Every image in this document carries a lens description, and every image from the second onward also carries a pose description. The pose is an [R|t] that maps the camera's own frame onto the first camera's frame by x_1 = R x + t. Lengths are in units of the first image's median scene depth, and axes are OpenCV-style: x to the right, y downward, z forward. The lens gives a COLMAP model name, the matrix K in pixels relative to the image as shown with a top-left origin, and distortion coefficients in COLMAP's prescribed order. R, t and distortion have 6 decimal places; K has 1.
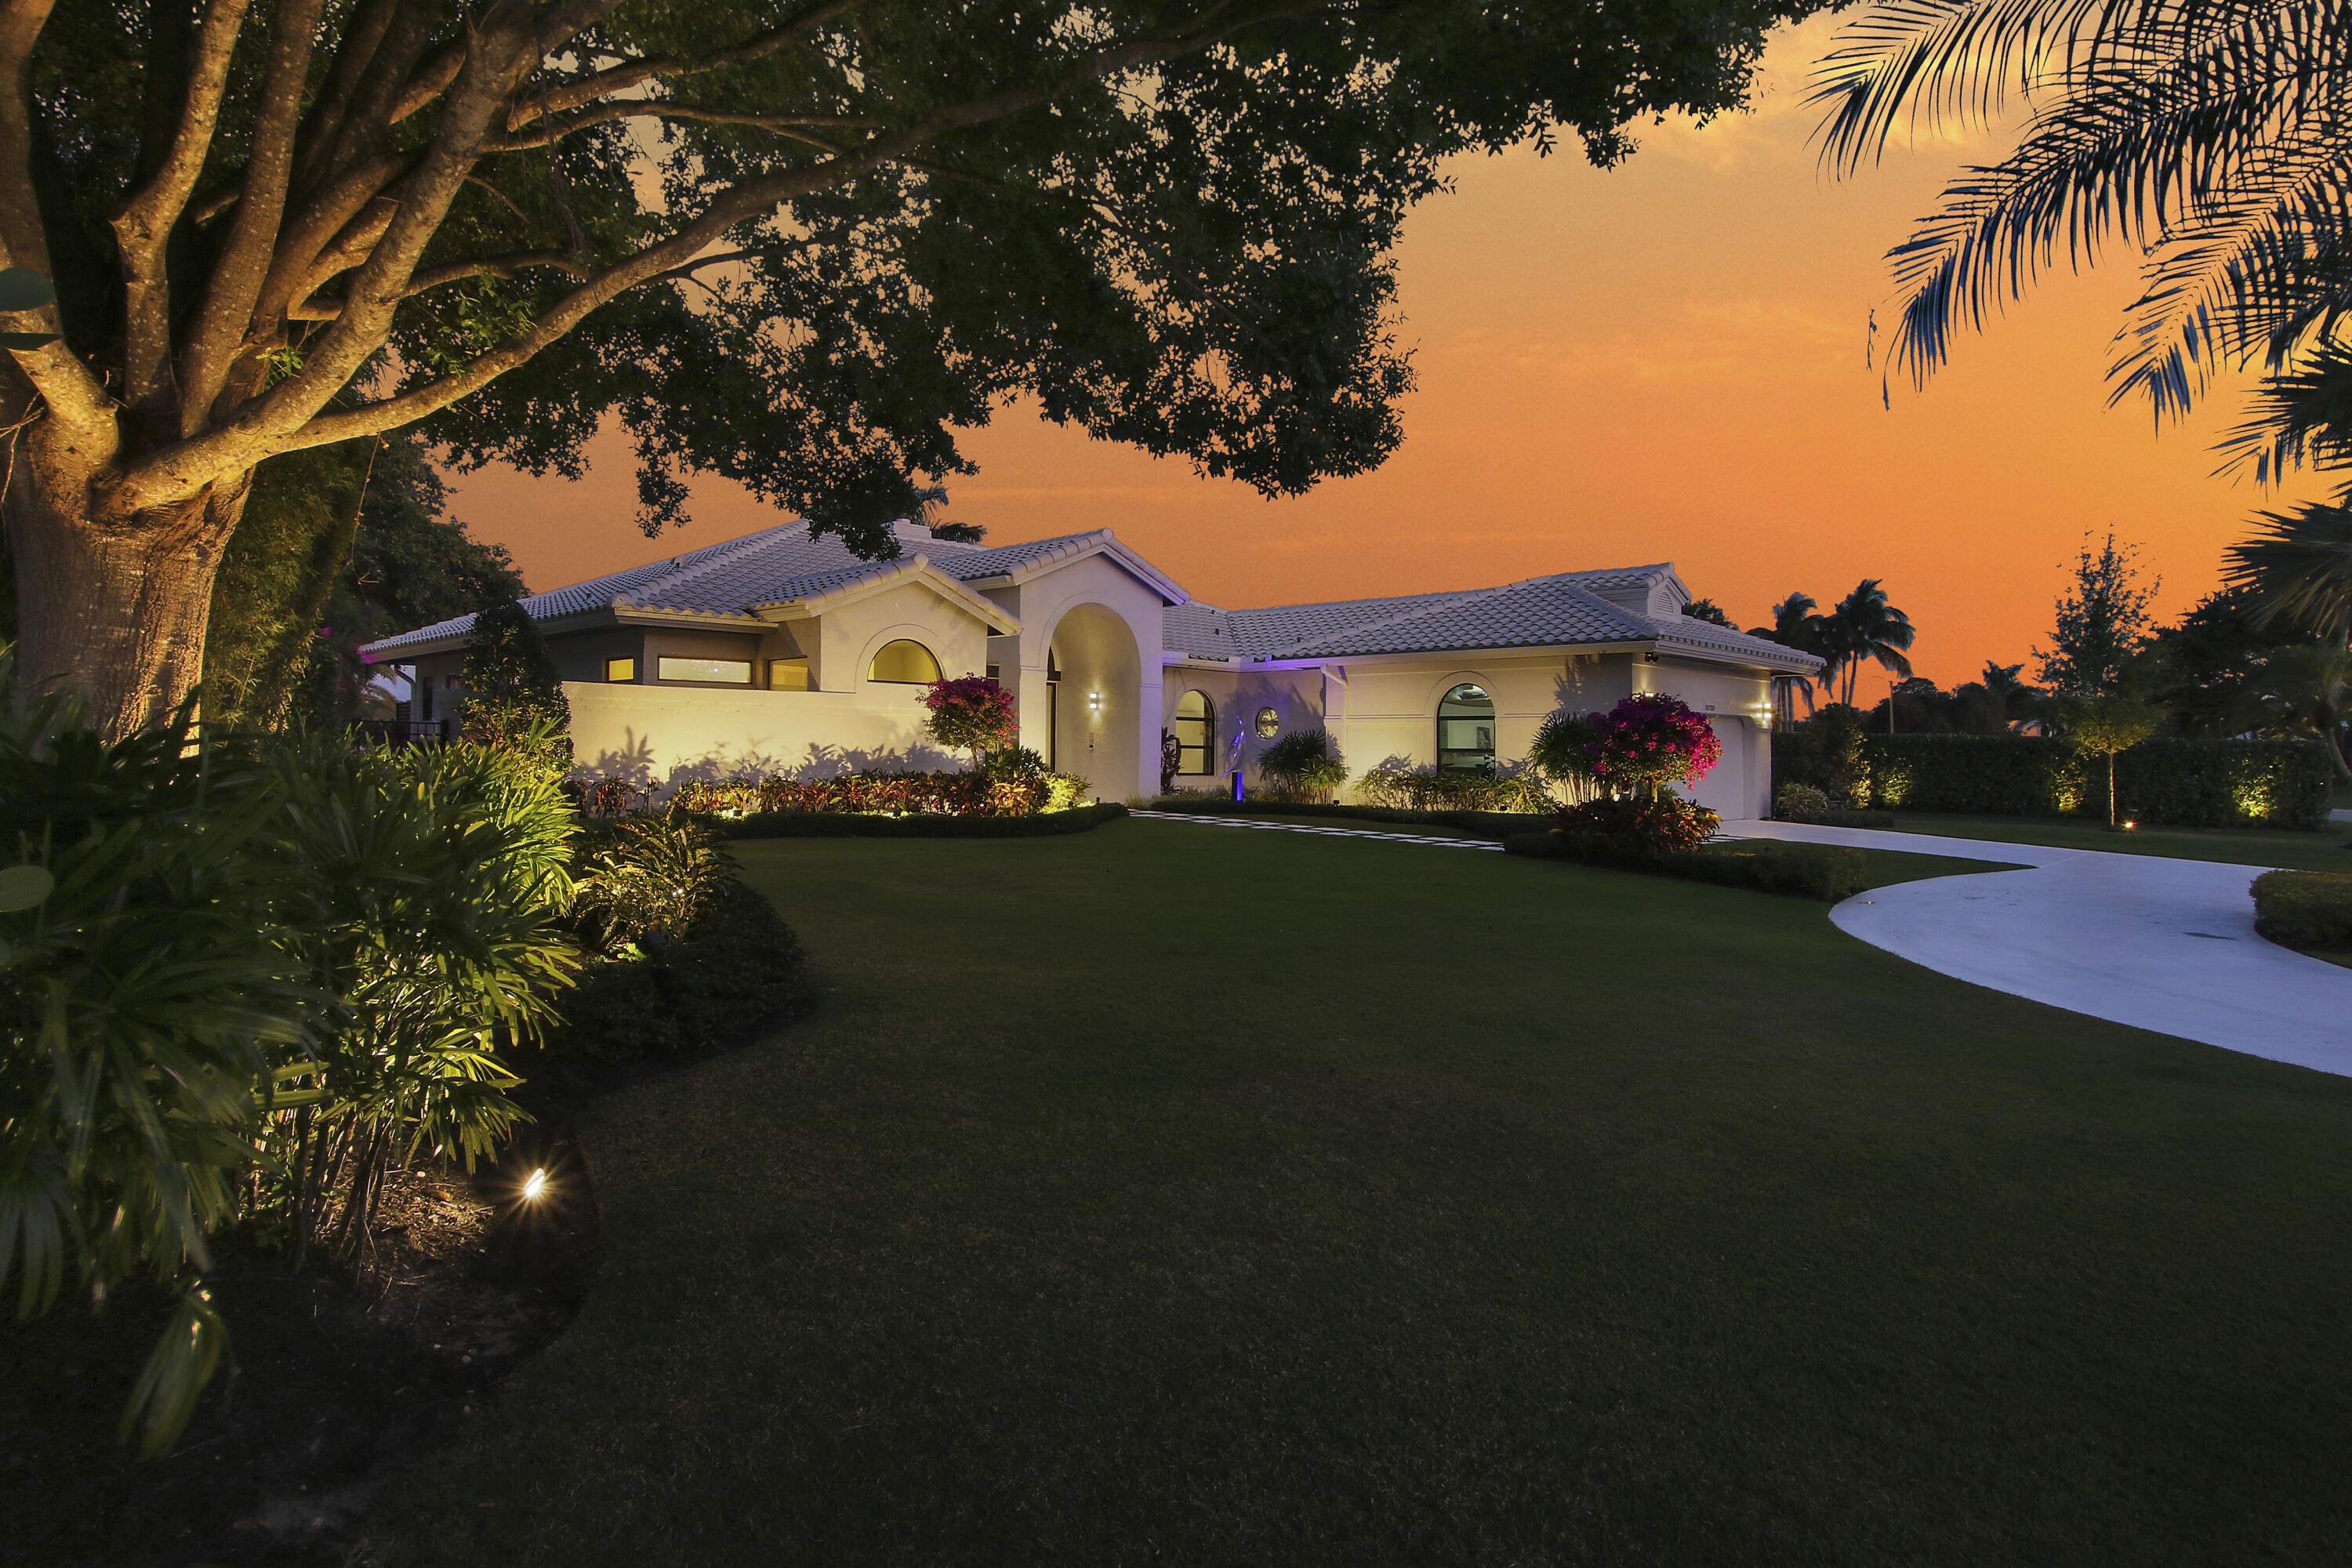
lens RADIAL K [[1306.9, 0, 1176.0], [0, 1306.9, 784.0], [0, 0, 1]] dist [-0.037442, 0.001650]
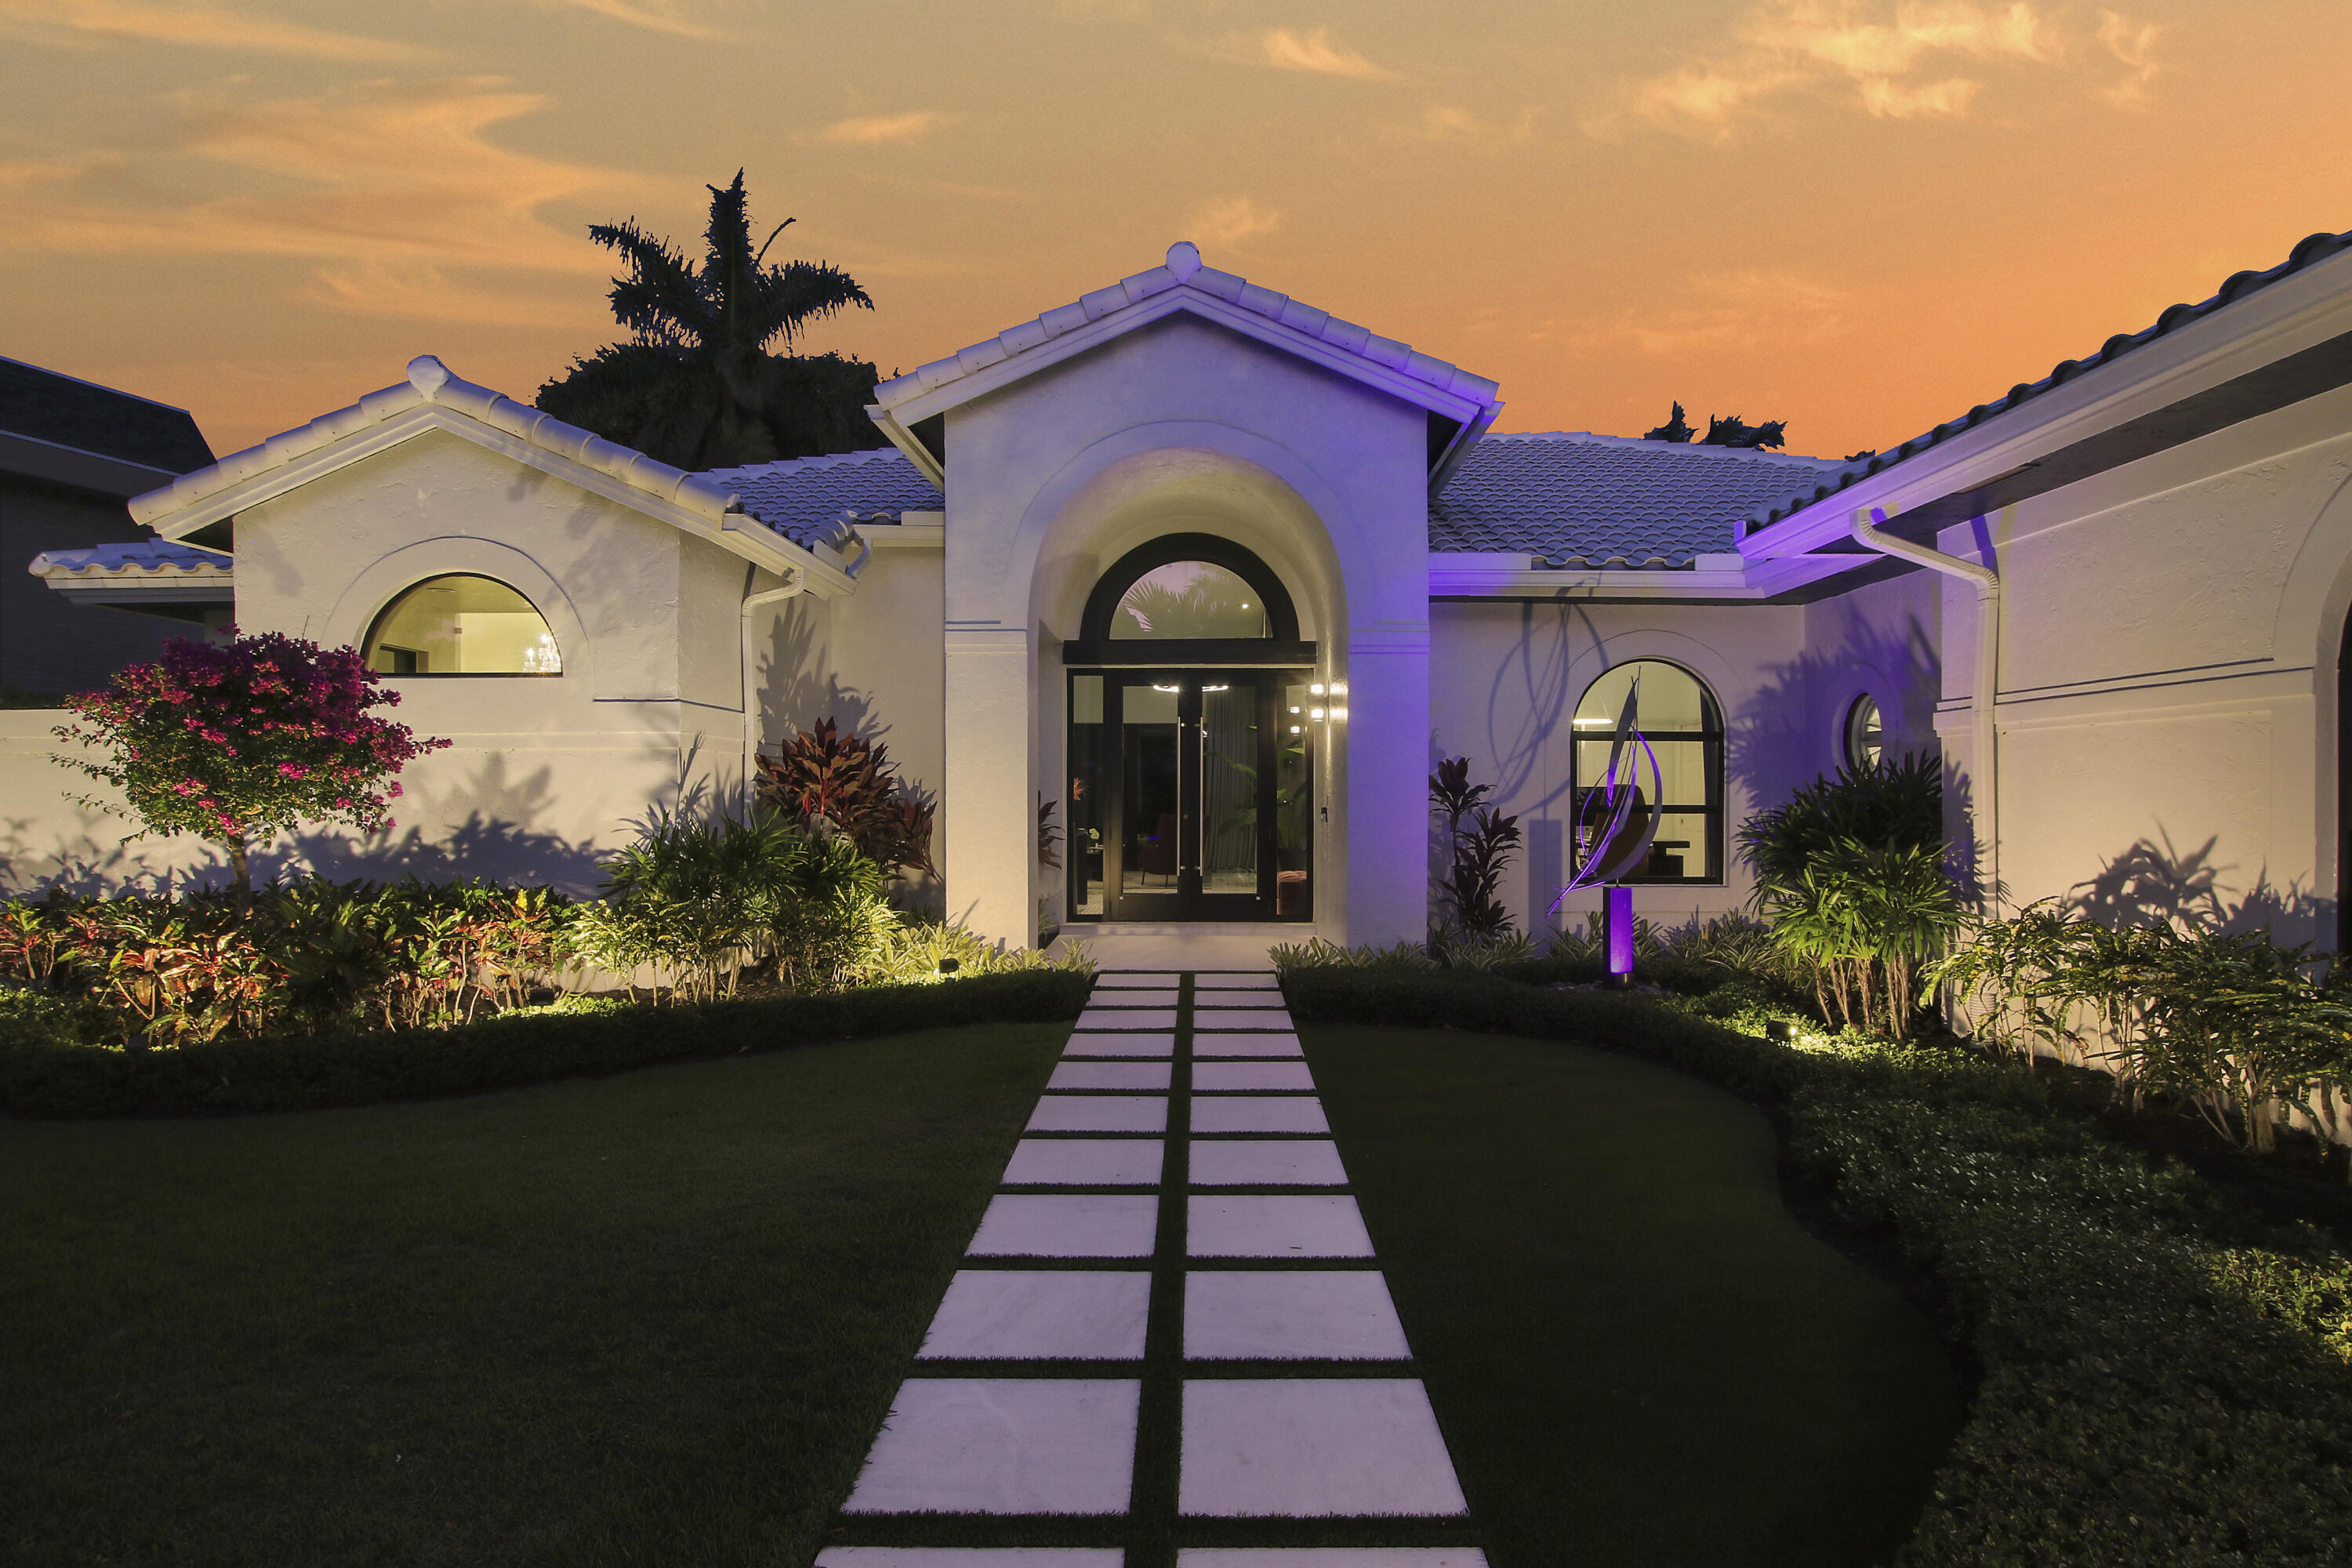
lens RADIAL K [[1312.2, 0, 1183.2], [0, 1312.2, 813.5], [0, 0, 1]] dist [-0.027893, 0.000705]
pose [[0.696159, -0.003538, -0.717879, 0.217138], [-0.009313, 0.999859, -0.013959, -0.023117], [0.717827, 0.016404, 0.696028, 0.720103]]
